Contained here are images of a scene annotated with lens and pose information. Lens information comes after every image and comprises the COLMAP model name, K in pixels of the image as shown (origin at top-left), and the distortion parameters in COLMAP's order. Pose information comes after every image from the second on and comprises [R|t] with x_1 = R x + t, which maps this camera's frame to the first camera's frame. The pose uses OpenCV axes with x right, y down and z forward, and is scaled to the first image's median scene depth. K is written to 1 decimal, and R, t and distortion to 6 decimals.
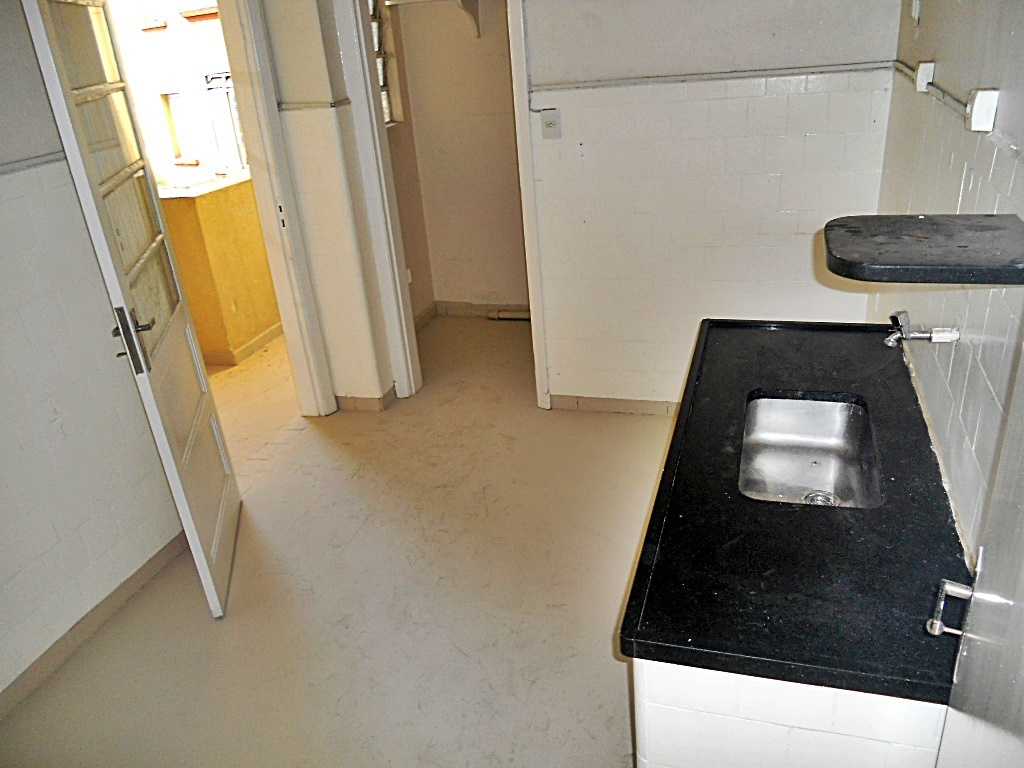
lens RADIAL K [[769.7, 0, 511.2], [0, 769.7, 383.0], [0, 0, 1]] dist [-0.049041, 0.014159]
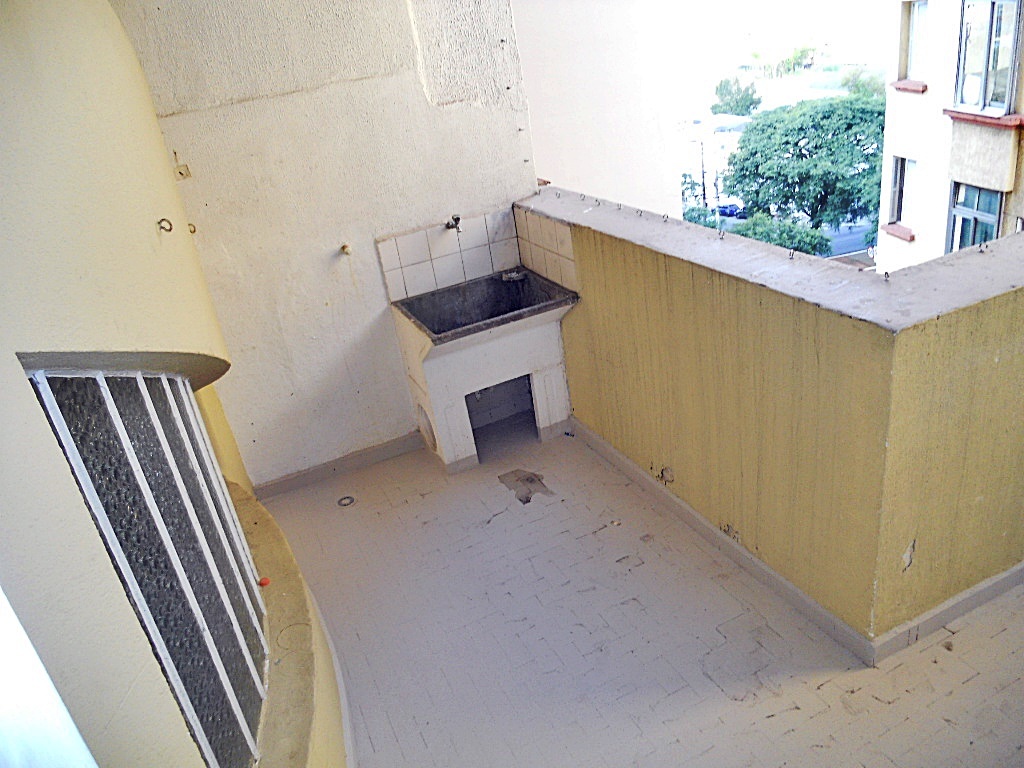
lens RADIAL K [[769.7, 0, 511.4], [0, 769.7, 383.9], [0, 0, 1]] dist [-0.049041, 0.014159]
pose [[0.665175, 0.306358, -0.680946, -0.246419], [-0.224995, 0.951805, 0.208433, -0.235881], [0.711983, 0.014565, 0.702046, 0.523868]]
